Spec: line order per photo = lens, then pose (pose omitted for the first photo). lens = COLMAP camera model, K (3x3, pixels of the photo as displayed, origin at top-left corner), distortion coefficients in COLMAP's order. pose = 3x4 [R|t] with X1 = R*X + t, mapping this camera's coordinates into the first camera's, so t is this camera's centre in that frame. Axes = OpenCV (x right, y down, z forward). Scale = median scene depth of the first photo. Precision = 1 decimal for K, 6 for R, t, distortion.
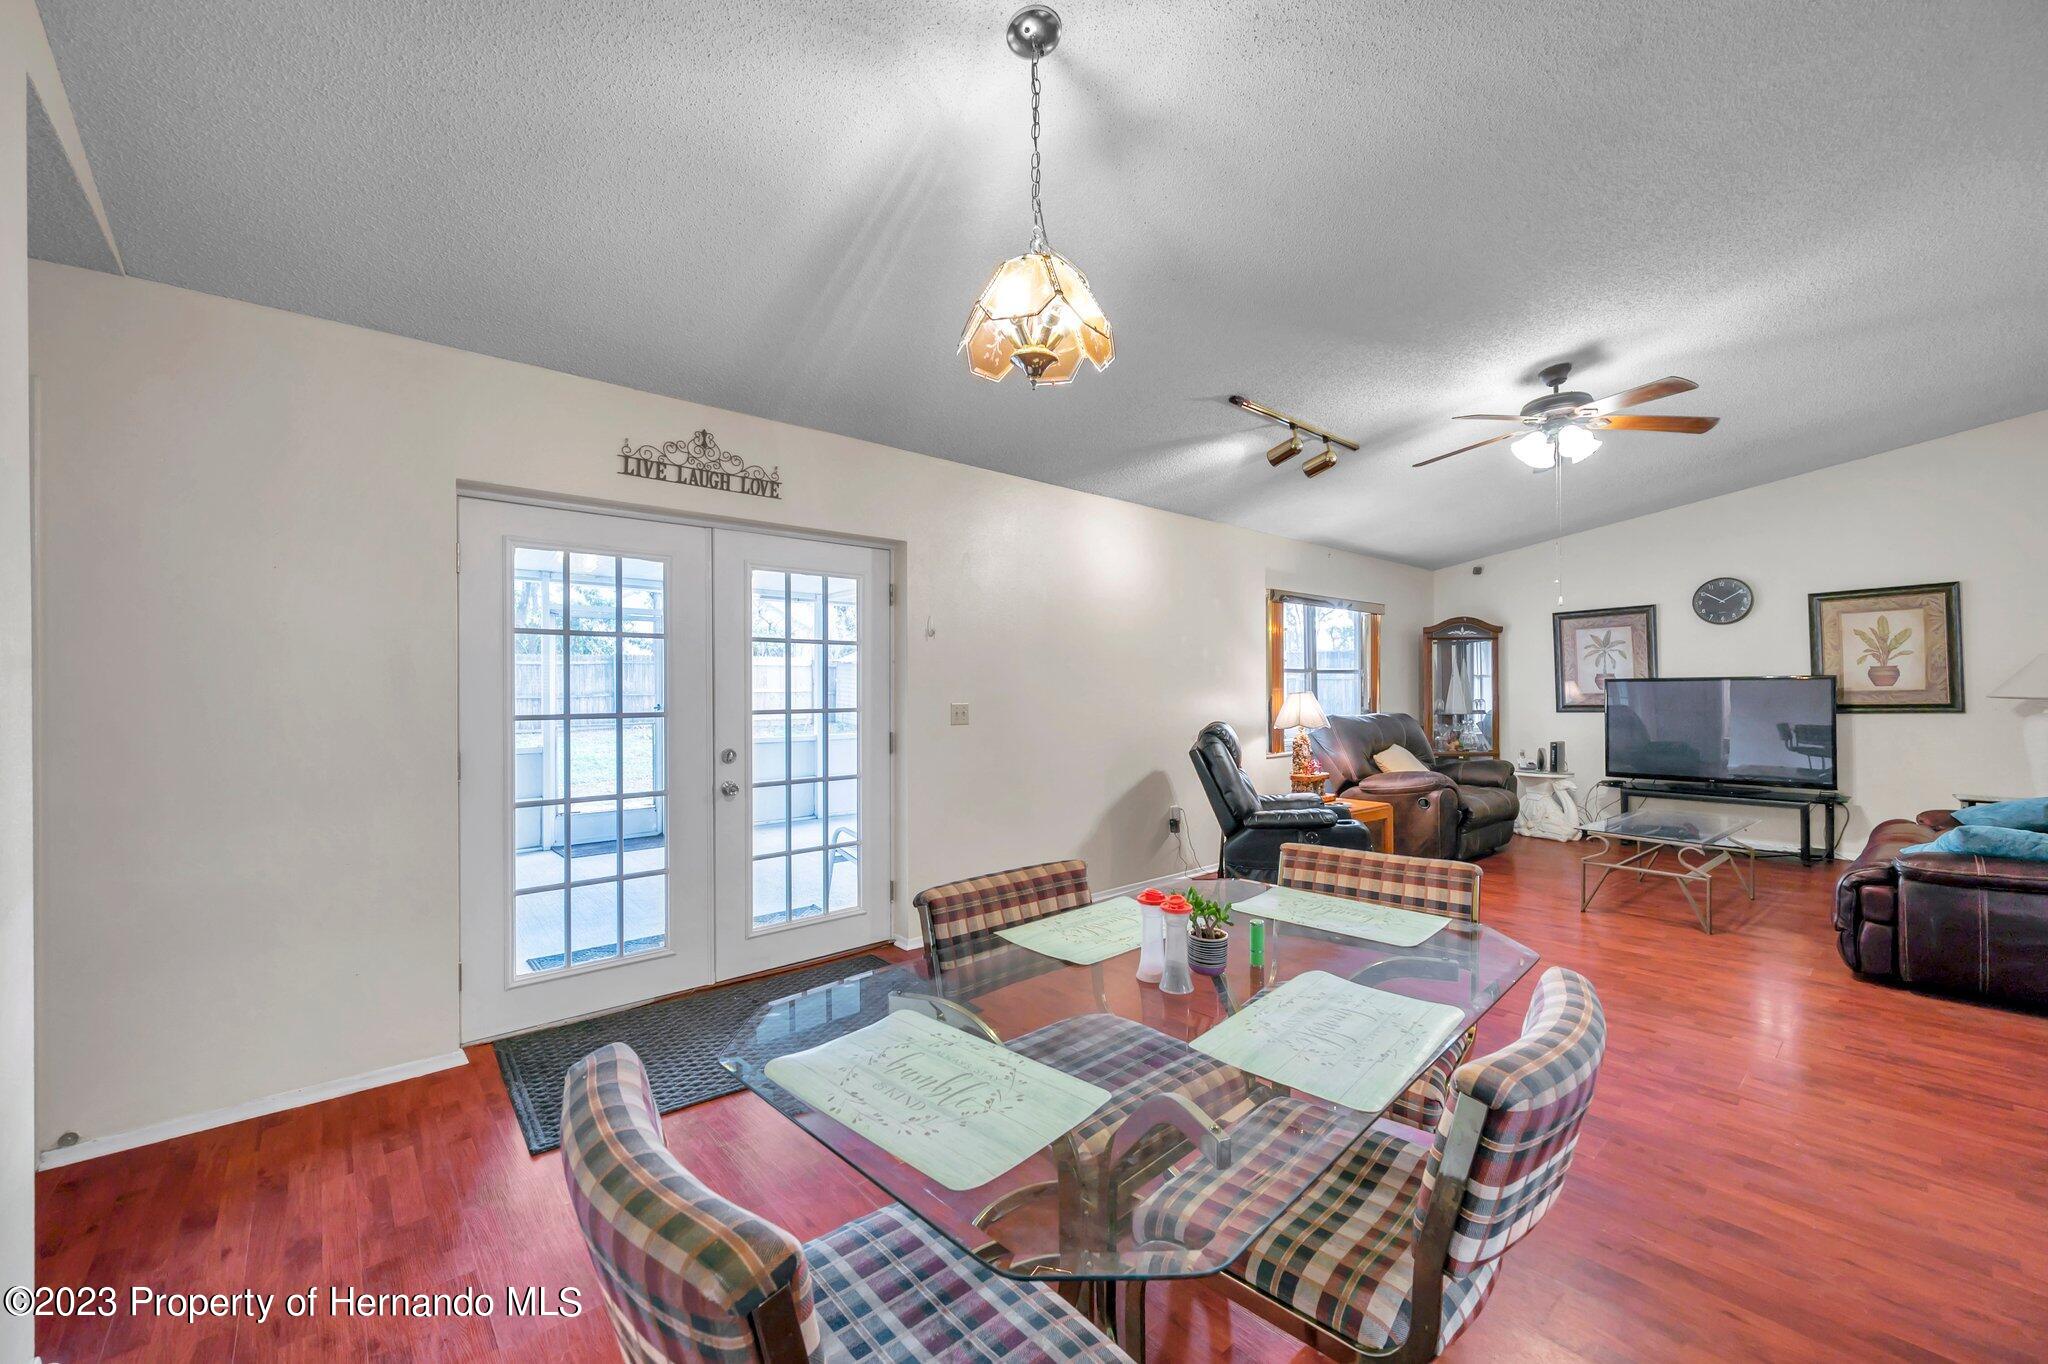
lens RADIAL K [[809.8, 0, 1030.9], [0, 809.8, 687.2], [0, 0, 1]] dist [-0.006089, -0.000129]
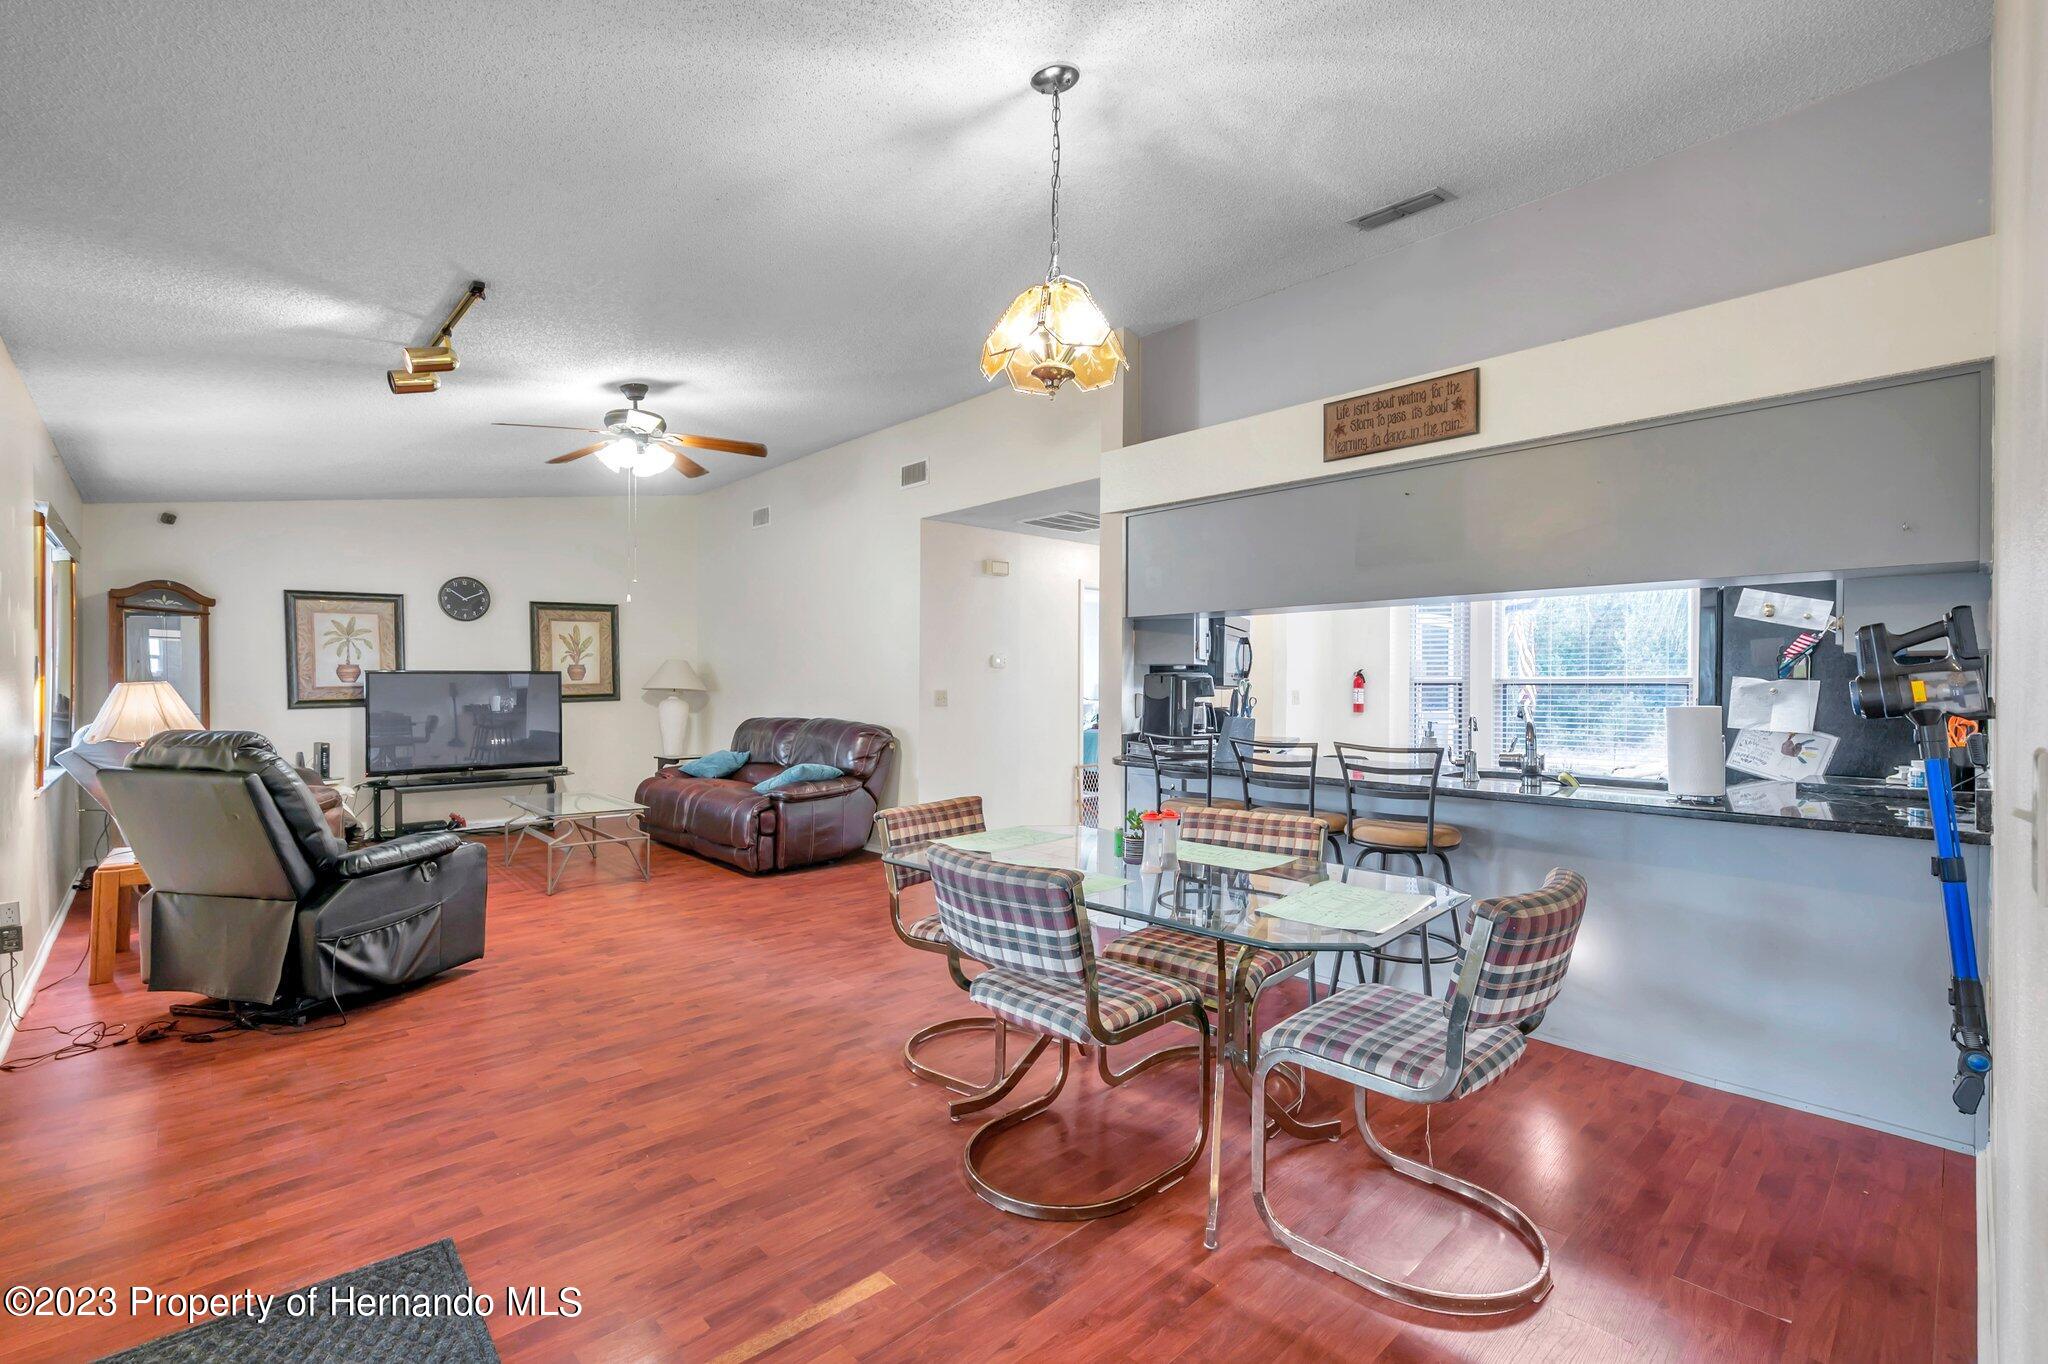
lens RADIAL K [[874.8, 0, 1044.5], [0, 874.8, 685.0], [0, 0, 1]] dist [0.001972, -0.000411]
pose [[-0.038702, 0.000800, 0.999250, -0.315583], [-0.005979, 0.999982, -0.001032, 0.002661], [-0.999233, -0.006014, -0.038696, 0.285455]]
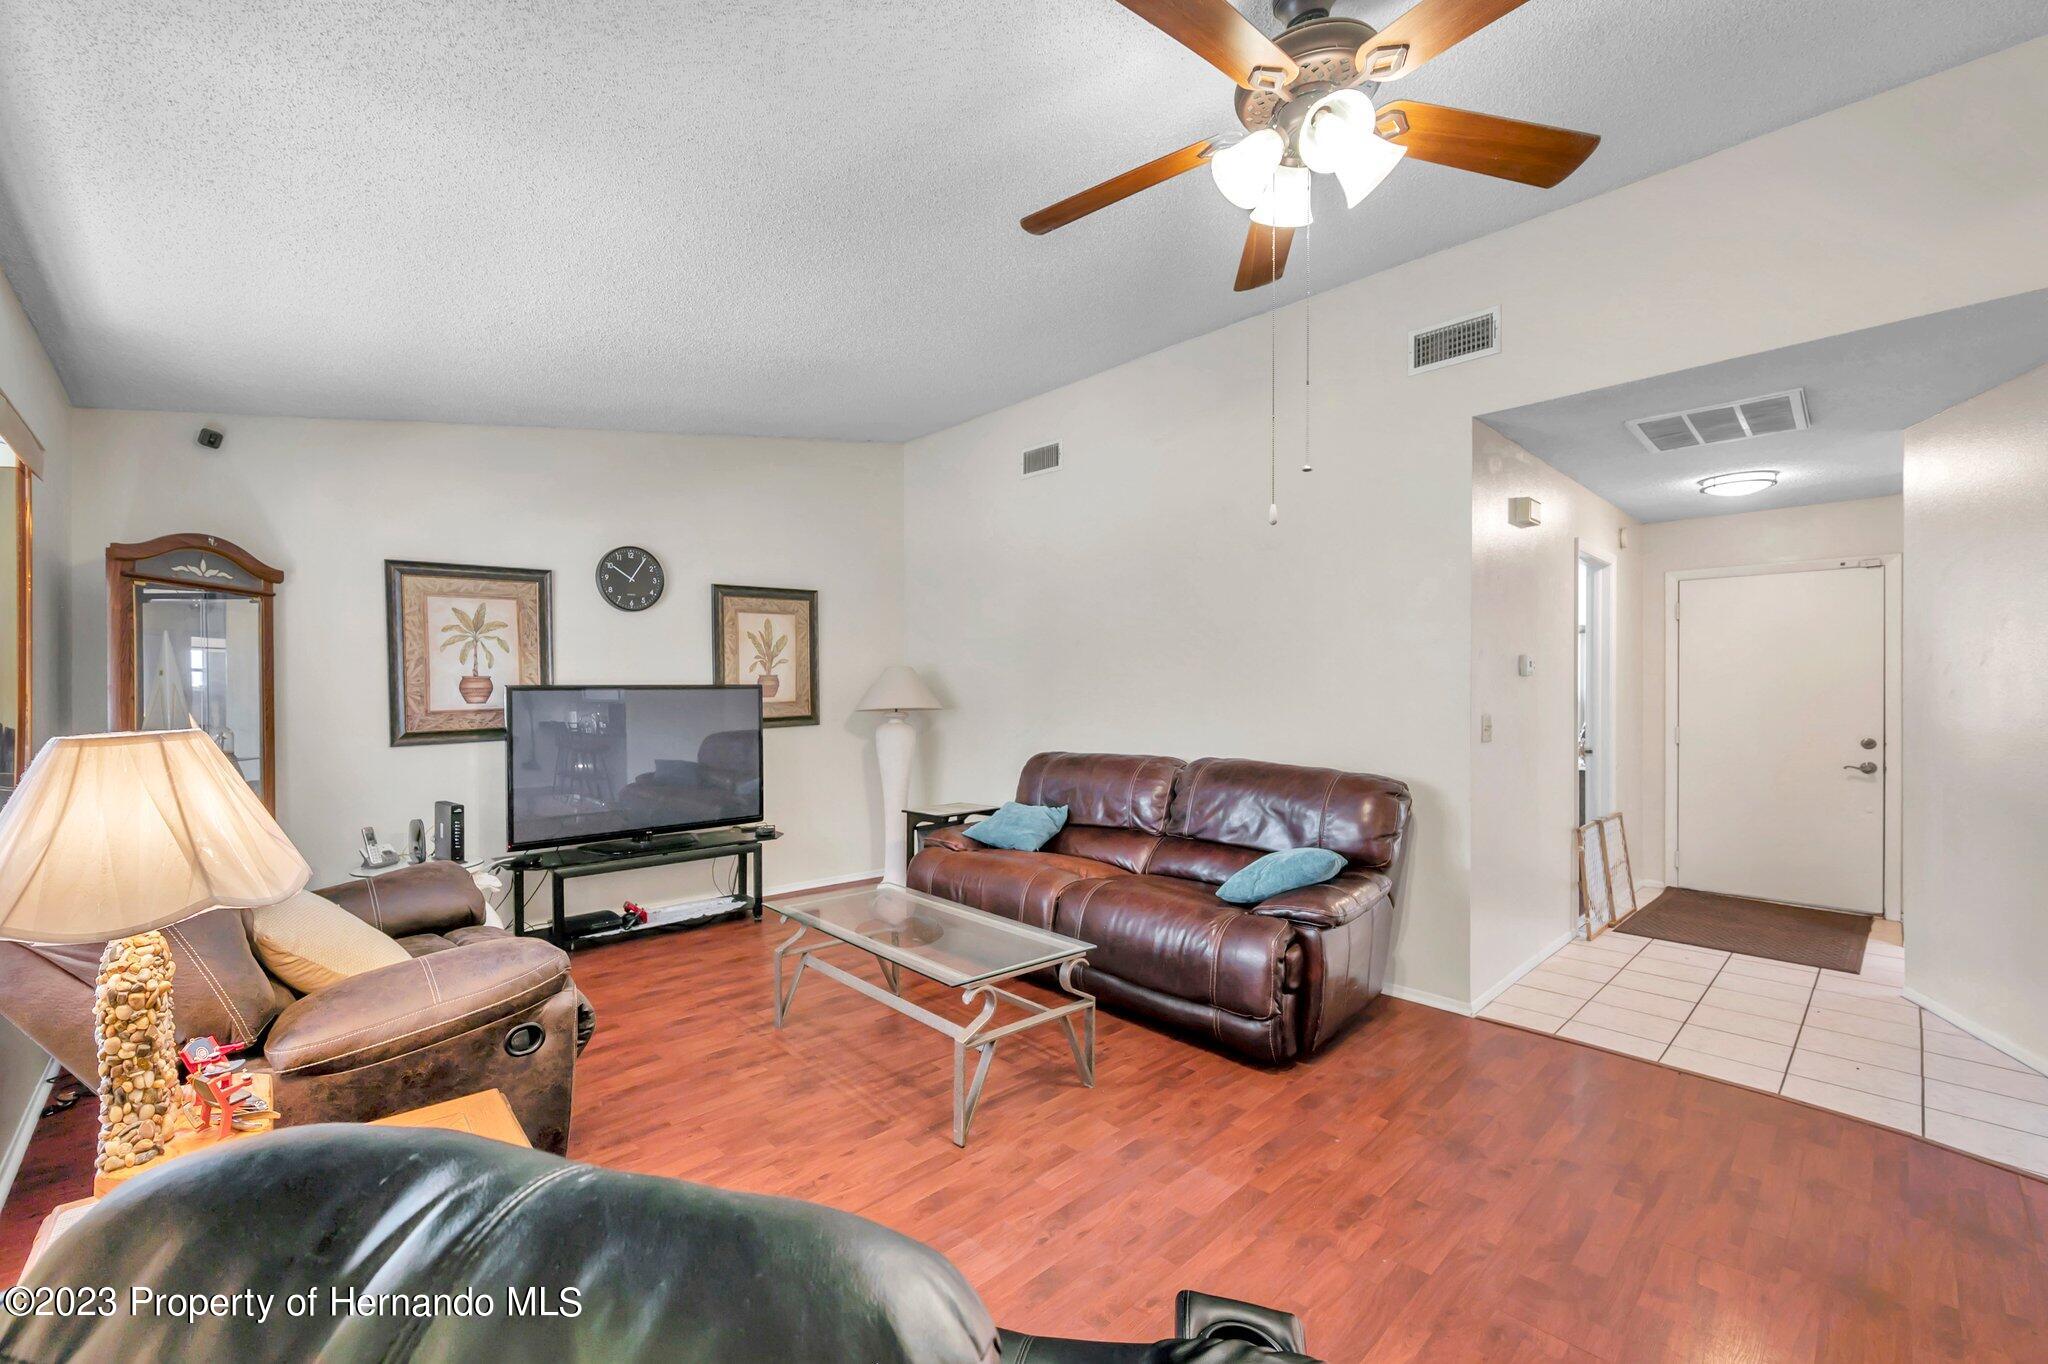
lens RADIAL K [[858.0, 0, 1011.2], [0, 858.0, 691.7], [0, 0, 1]] dist [-0.002099, 0.000126]
pose [[-0.003692, 0.003388, 0.999987, 0.094947], [-0.002428, 0.999991, -0.003397, -0.004630], [-0.999990, -0.002441, -0.003684, 0.663918]]
